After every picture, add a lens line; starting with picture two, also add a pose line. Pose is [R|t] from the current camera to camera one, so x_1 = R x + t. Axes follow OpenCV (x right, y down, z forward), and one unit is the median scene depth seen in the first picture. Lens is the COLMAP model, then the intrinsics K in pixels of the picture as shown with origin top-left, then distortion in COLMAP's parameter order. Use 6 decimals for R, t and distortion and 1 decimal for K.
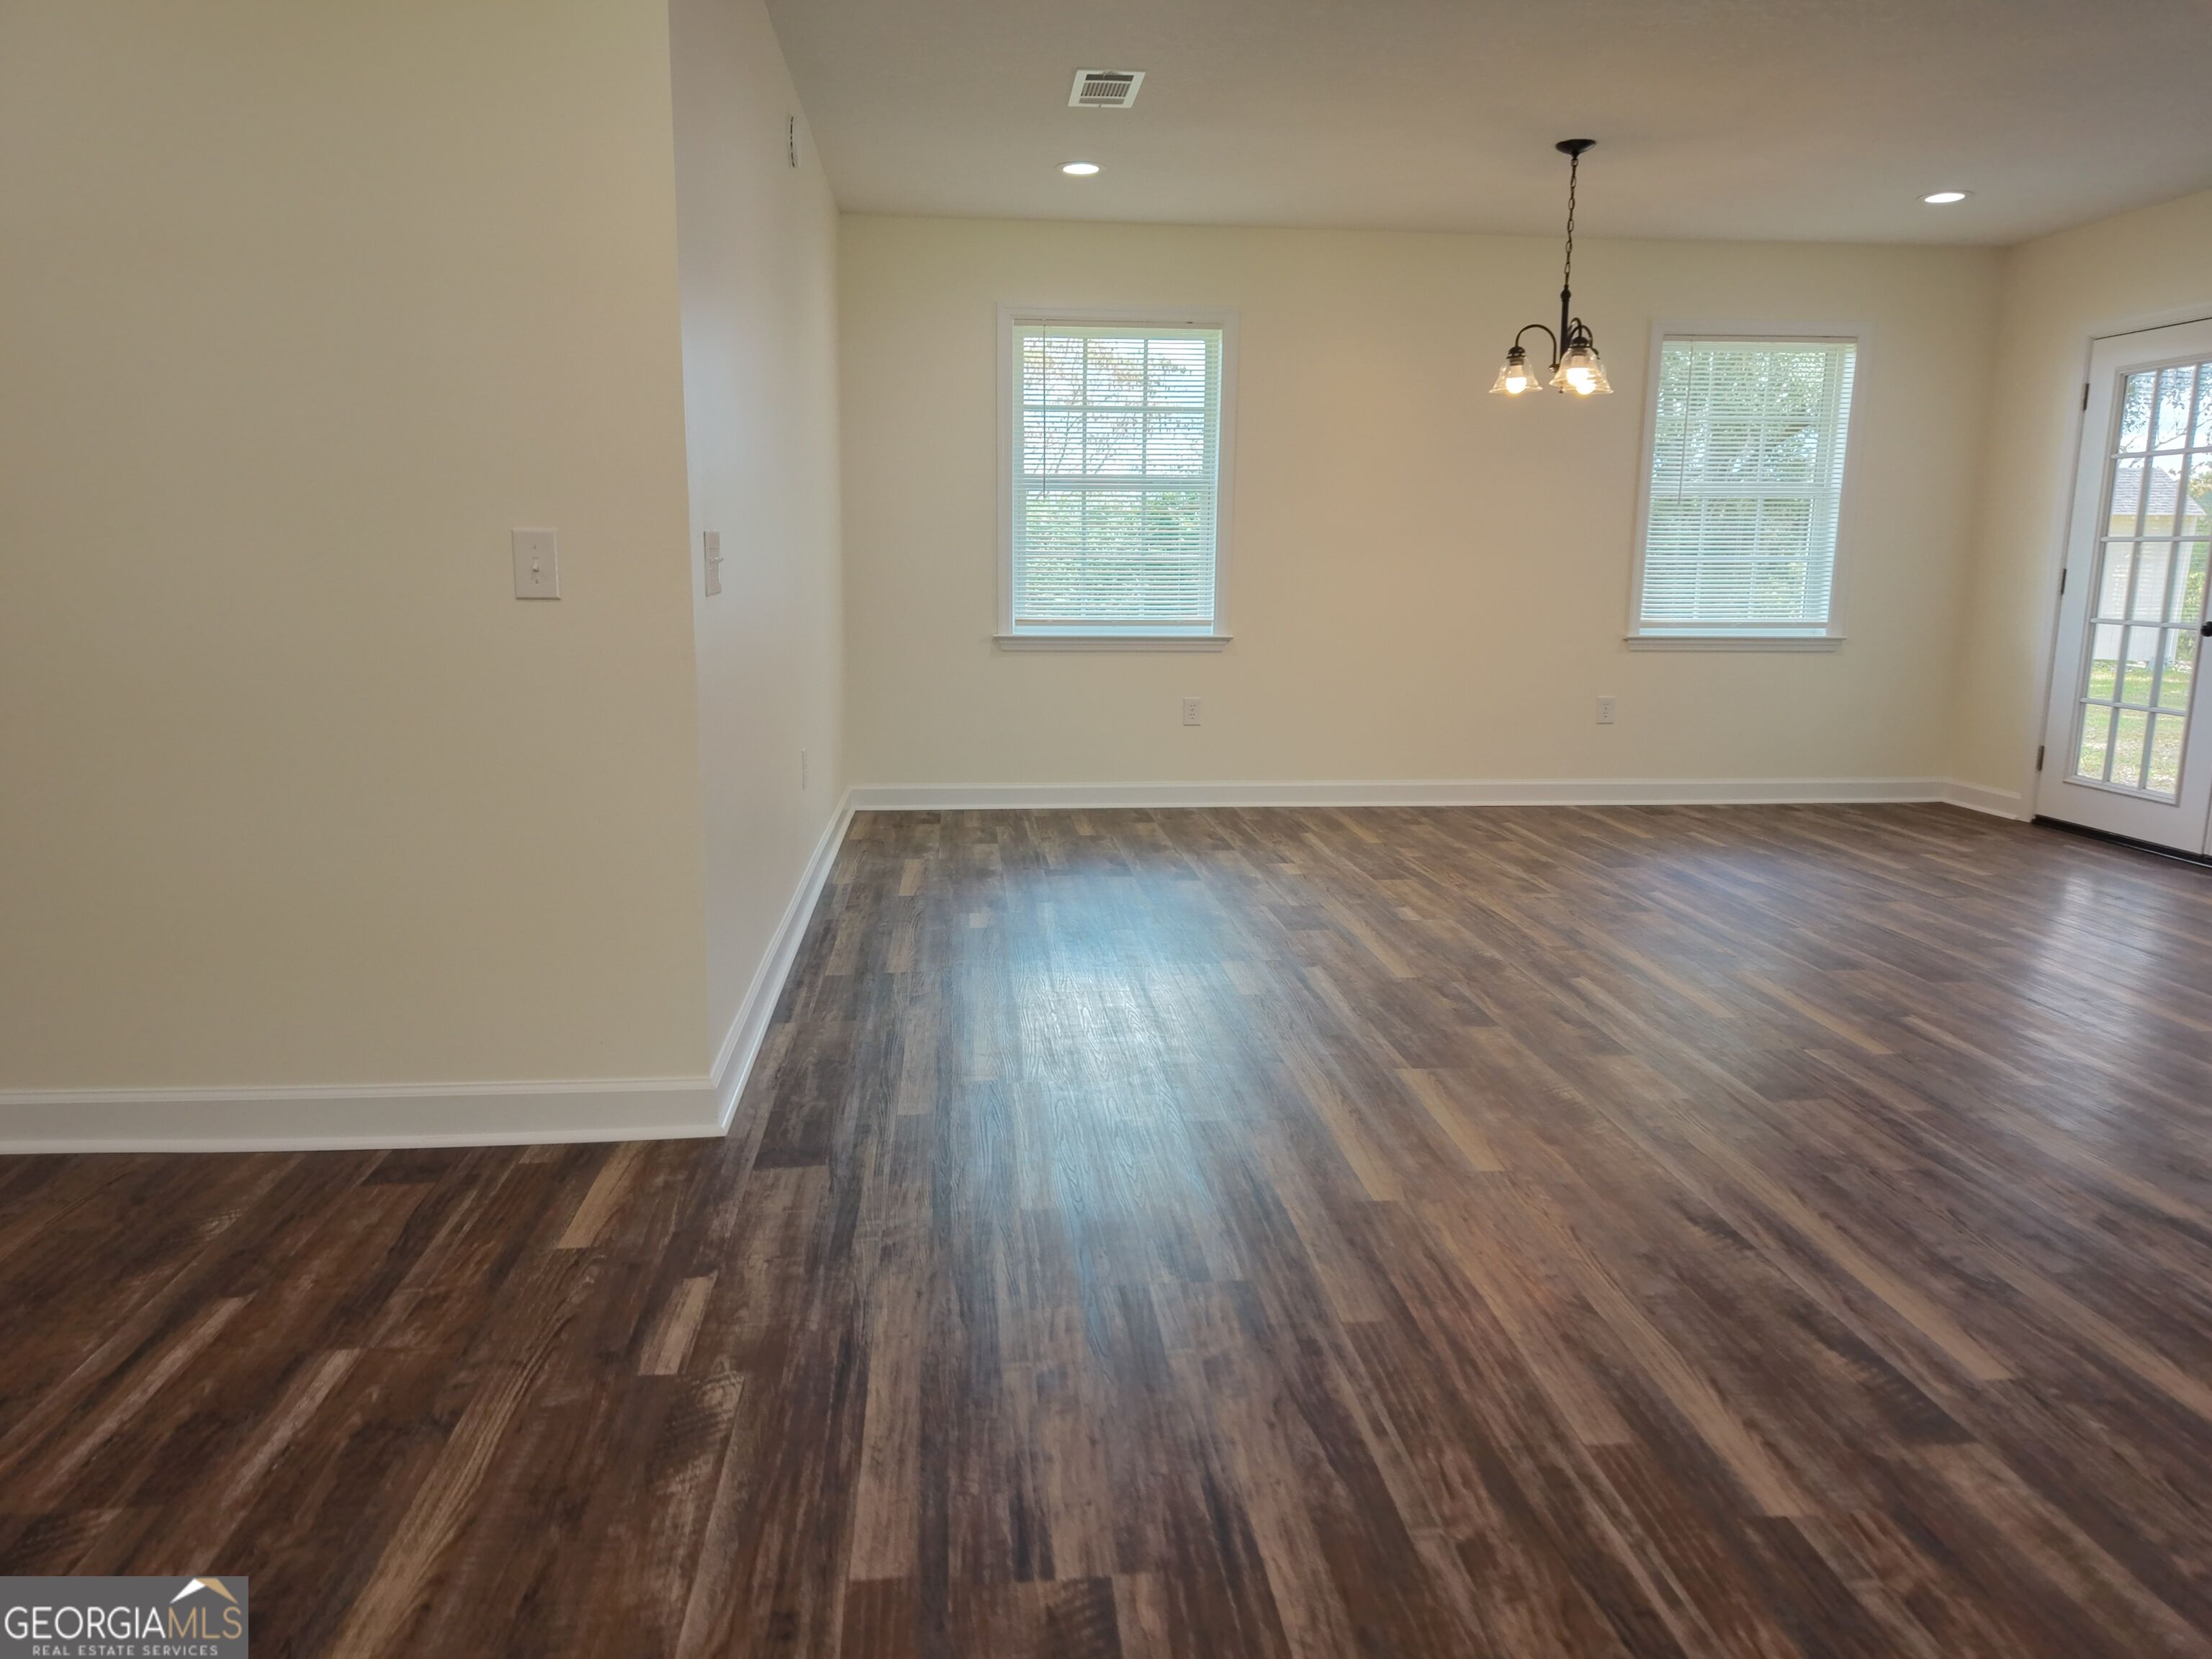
lens RADIAL K [[1490.8, 0, 1114.3], [0, 1490.8, 814.8], [0, 0, 1]] dist [0.010200, -0.010388]
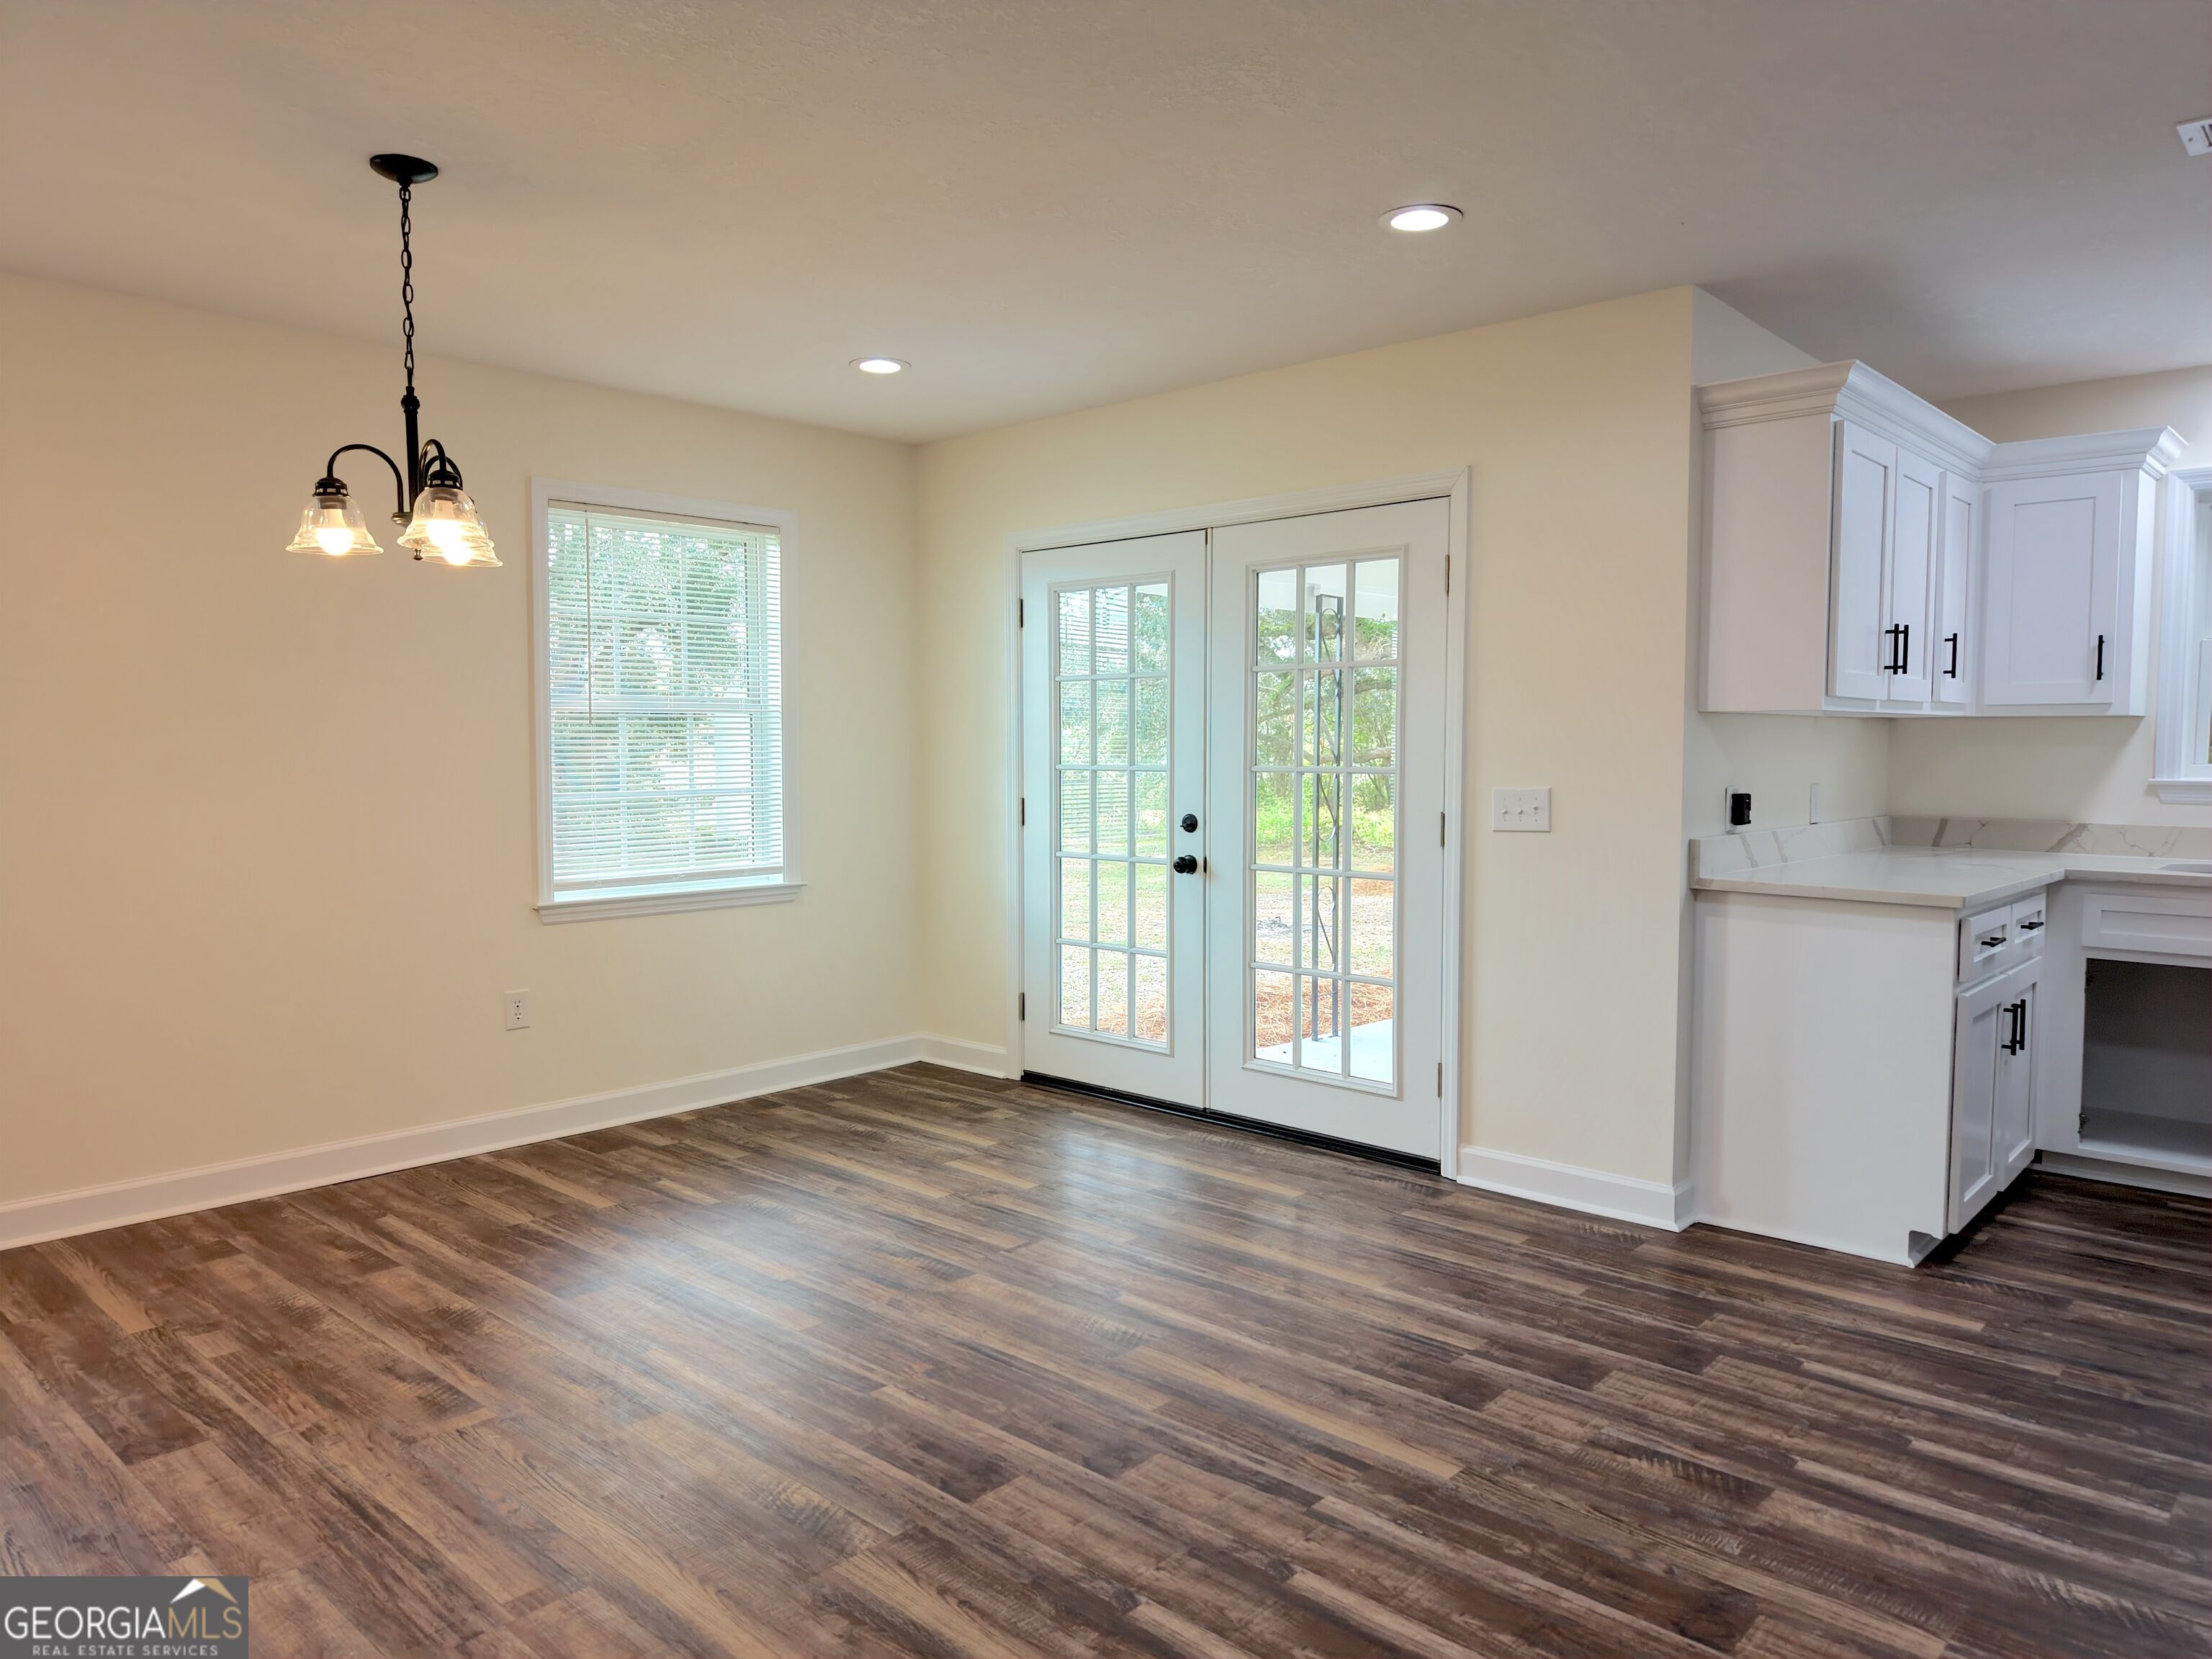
lens RADIAL K [[1490.8, 0, 1093.0], [0, 1490.8, 830.7], [0, 0, 1]] dist [0.010200, -0.010388]
pose [[0.753611, -0.052357, 0.655232, 0.090674], [0.126840, 0.989671, -0.066803, -0.087092], [-0.644967, 0.133453, 0.752468, 0.336667]]
